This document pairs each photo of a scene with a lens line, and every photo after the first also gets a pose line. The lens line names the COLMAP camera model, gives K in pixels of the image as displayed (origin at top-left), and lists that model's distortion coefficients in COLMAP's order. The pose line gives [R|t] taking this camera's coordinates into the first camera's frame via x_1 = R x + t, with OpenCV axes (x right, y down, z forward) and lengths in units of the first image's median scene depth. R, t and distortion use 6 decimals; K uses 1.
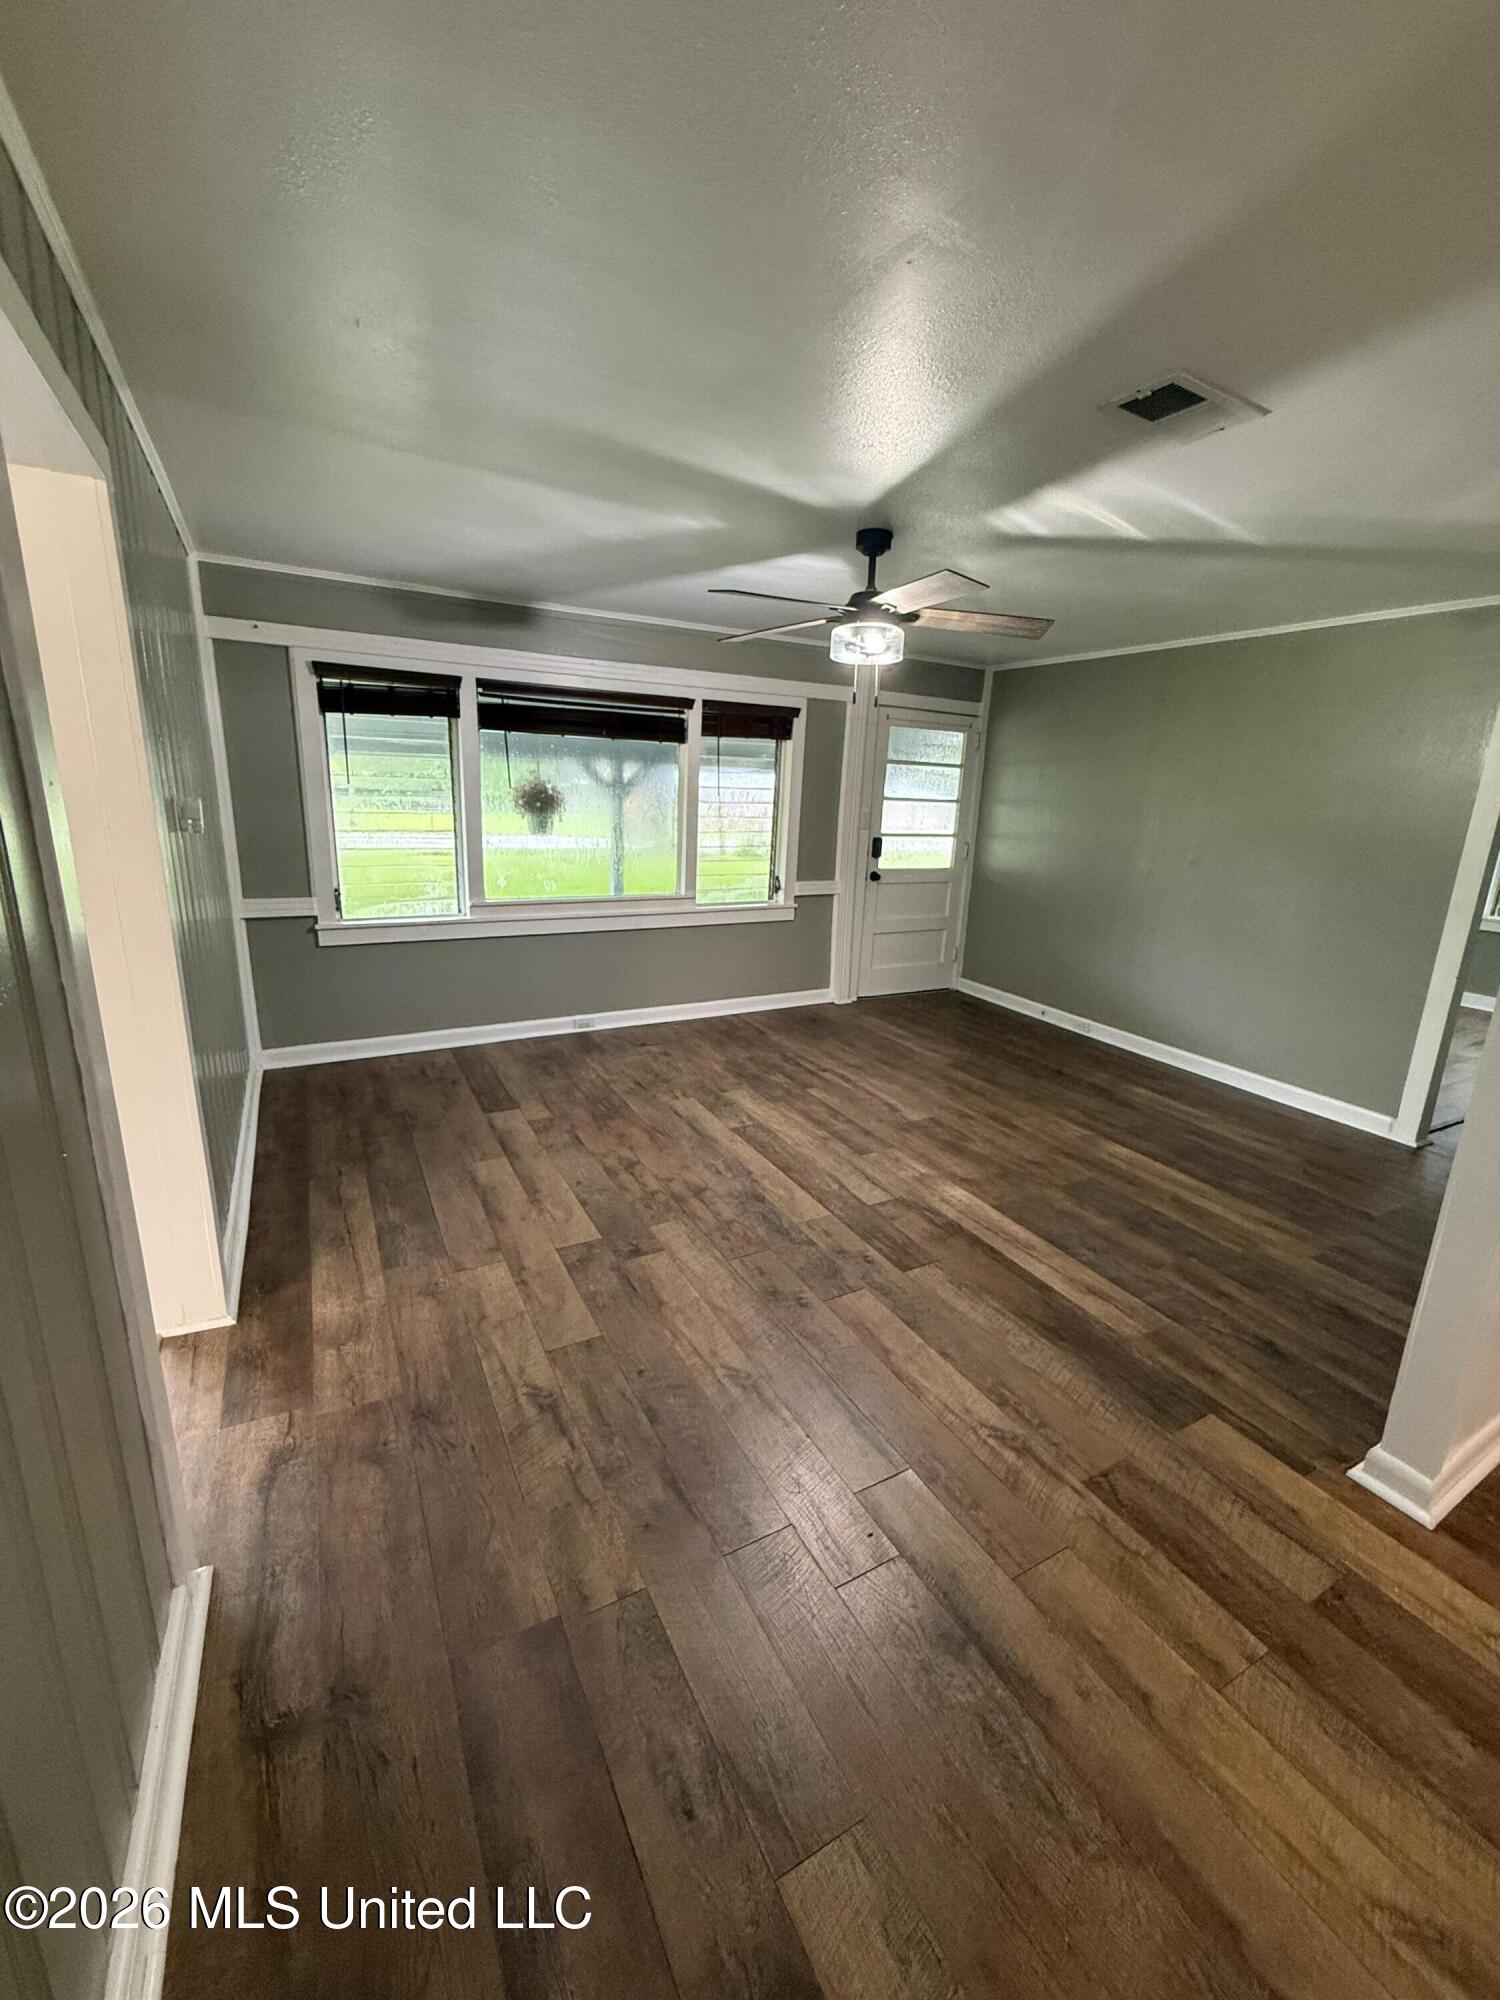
lens RADIAL K [[797.4, 0, 751.3], [0, 797.4, 996.9], [0, 0, 1]] dist [-0.001054, -0.000092]
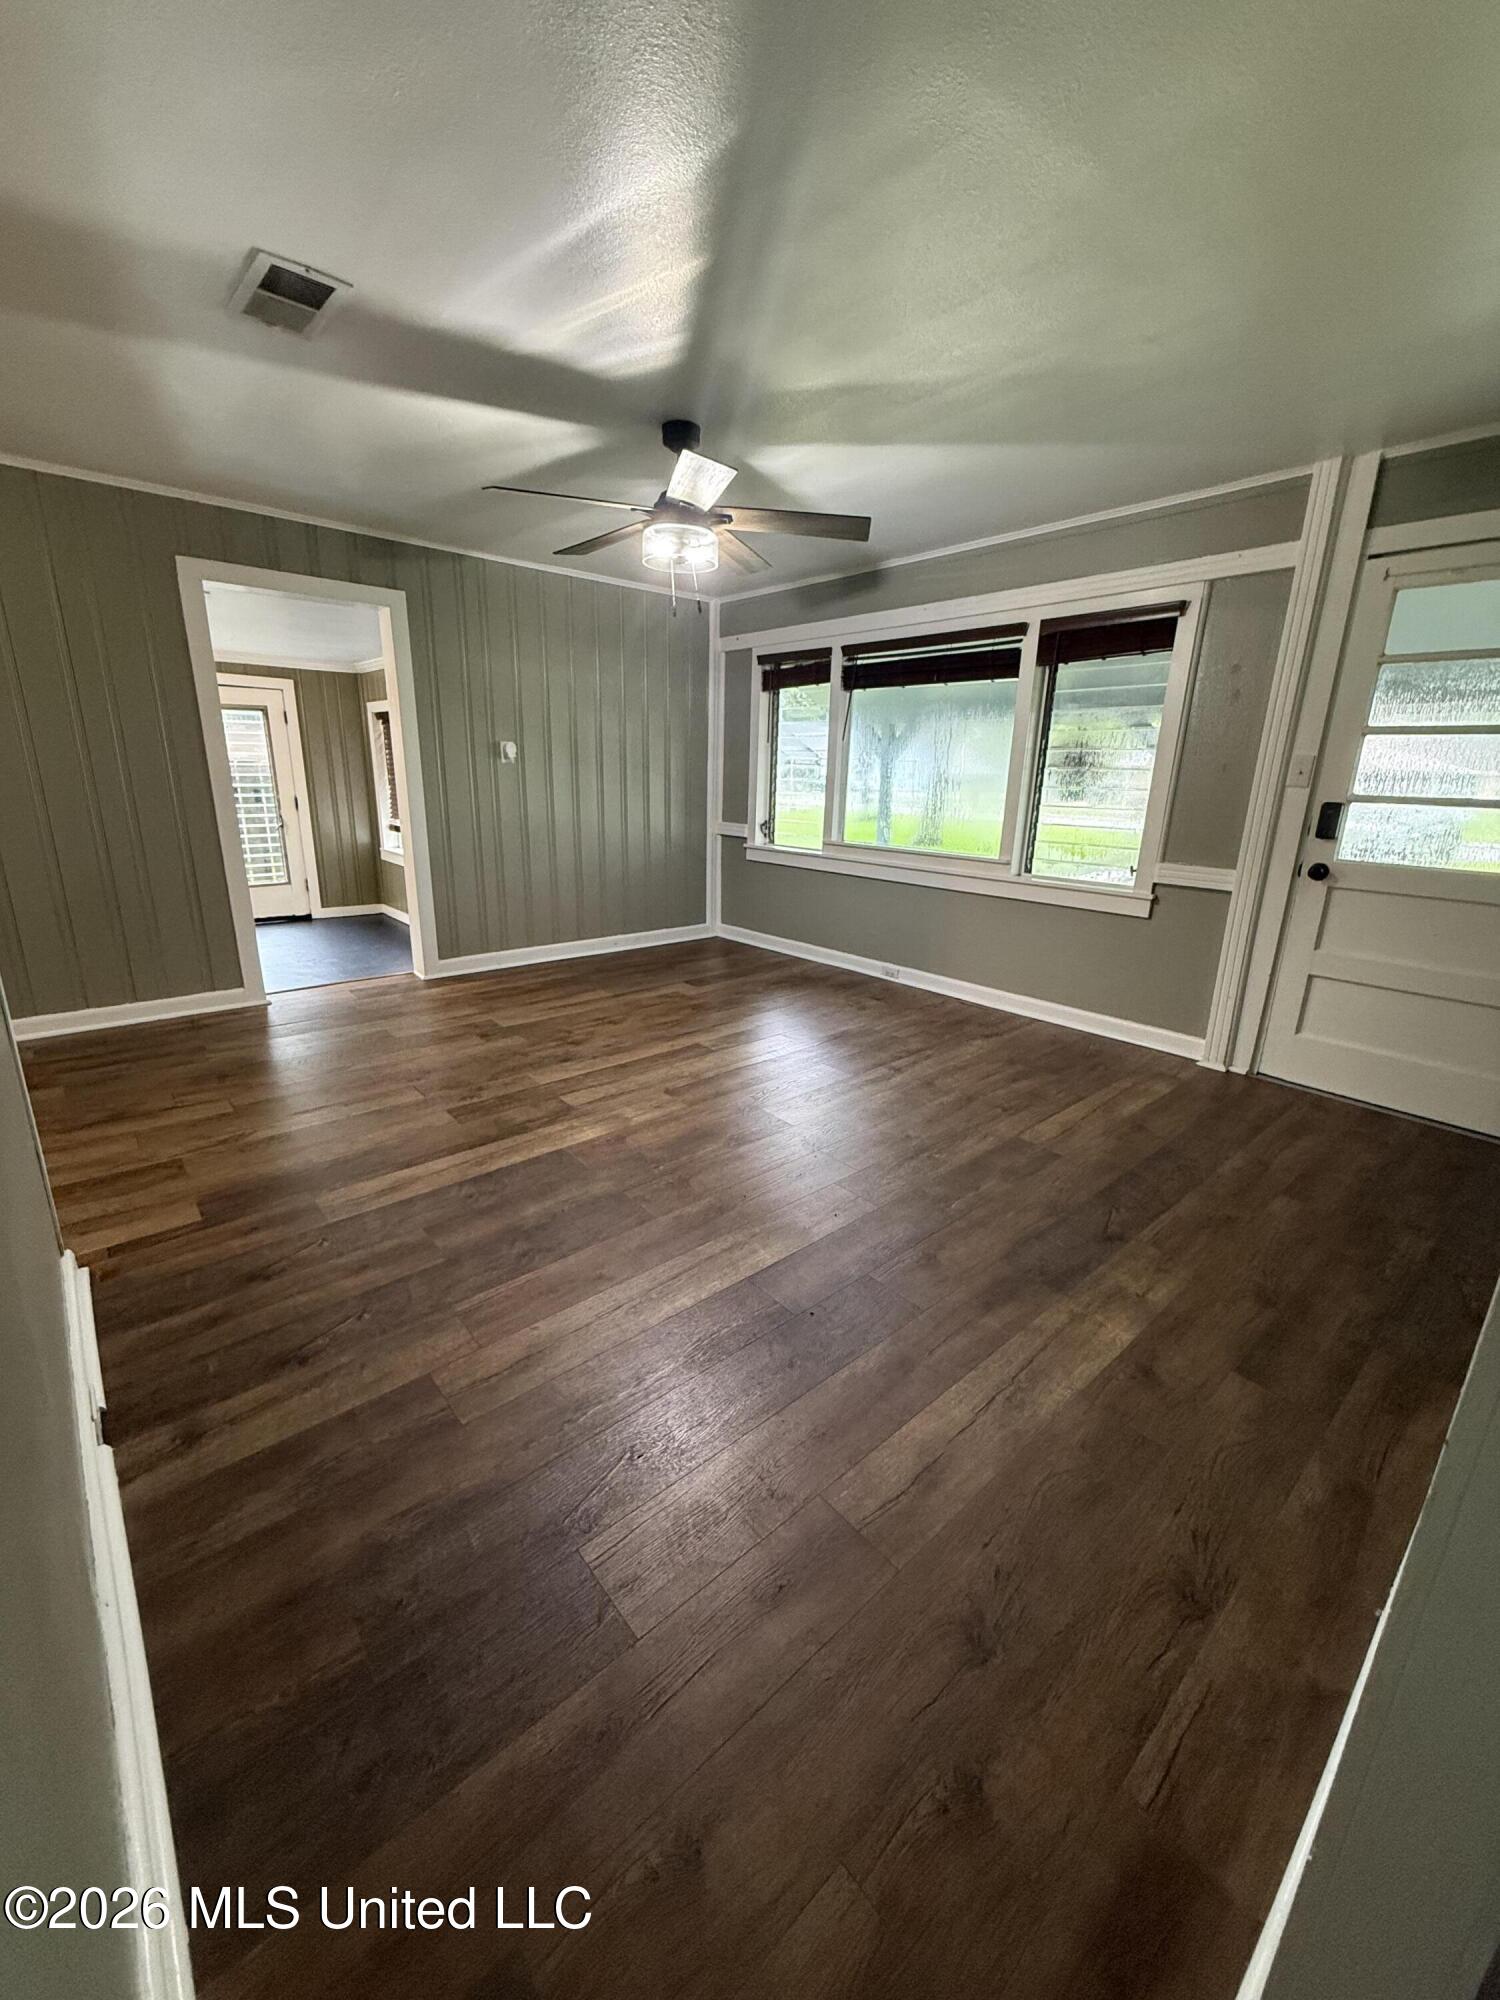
lens RADIAL K [[797.4, 0, 751.3], [0, 797.4, 996.9], [0, 0, 1]] dist [-0.001054, -0.000092]
pose [[0.210657, 0.242231, -0.947073, 0.998802], [-0.254627, 0.948968, 0.186079, -0.112255], [0.943816, 0.201952, 0.261585, 0.787170]]
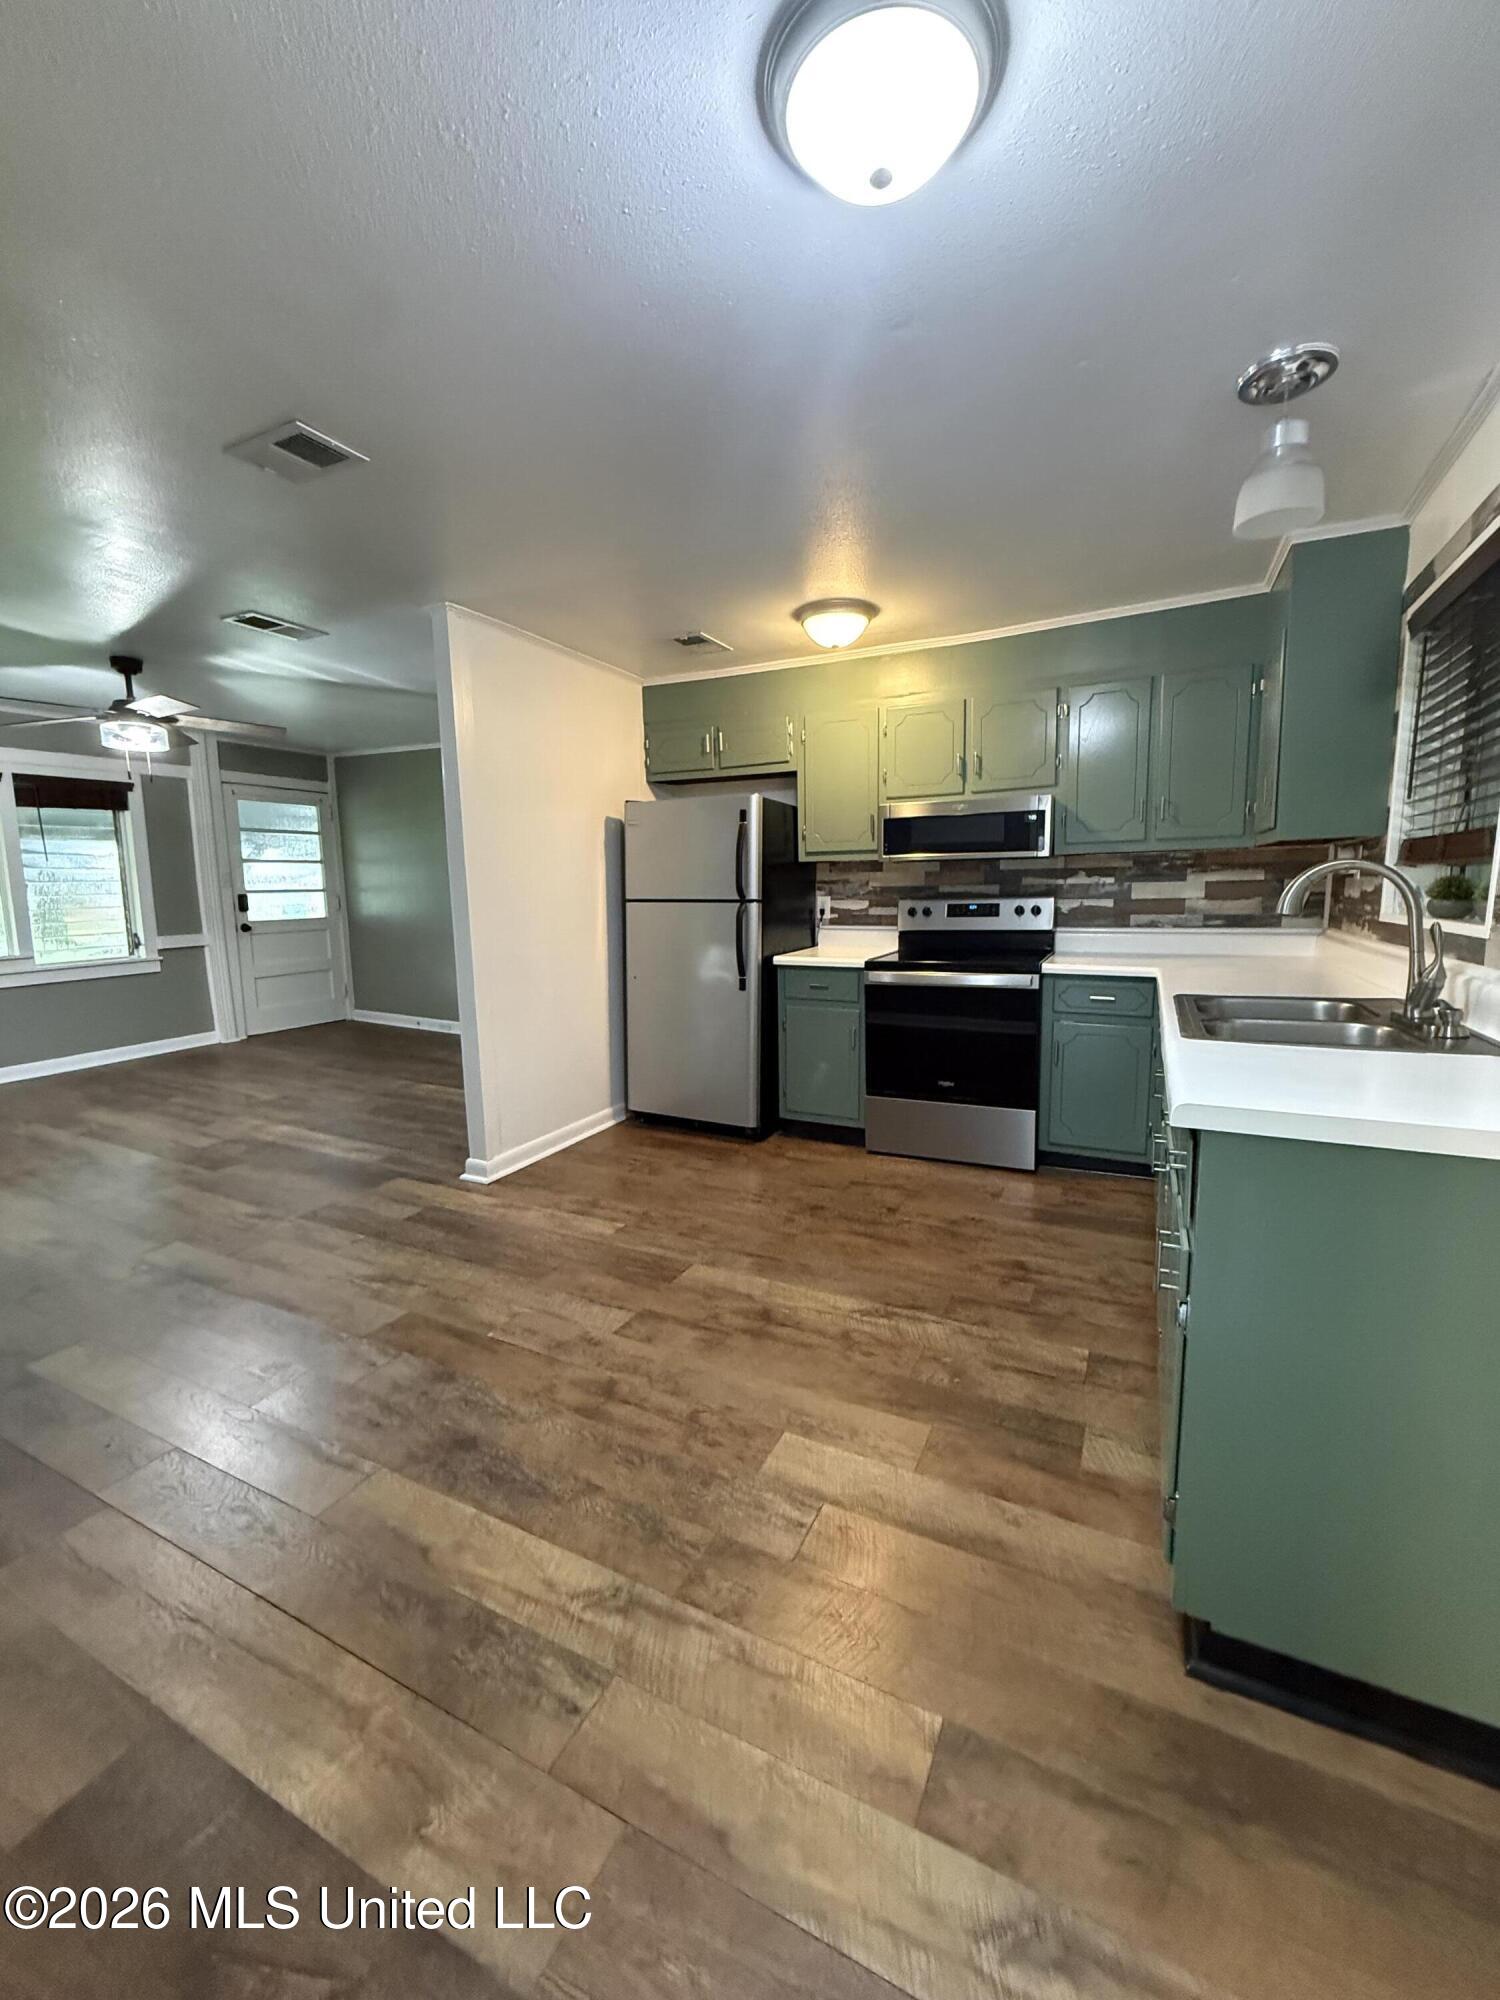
lens RADIAL K [[797.4, 0, 751.3], [0, 797.4, 996.9], [0, 0, 1]] dist [-0.001054, -0.000092]
pose [[0.822040, -0.127258, 0.555028, 0.166079], [0.178980, 0.983052, -0.039687, 0.194496], [-0.540571, 0.131963, 0.830885, -0.527163]]
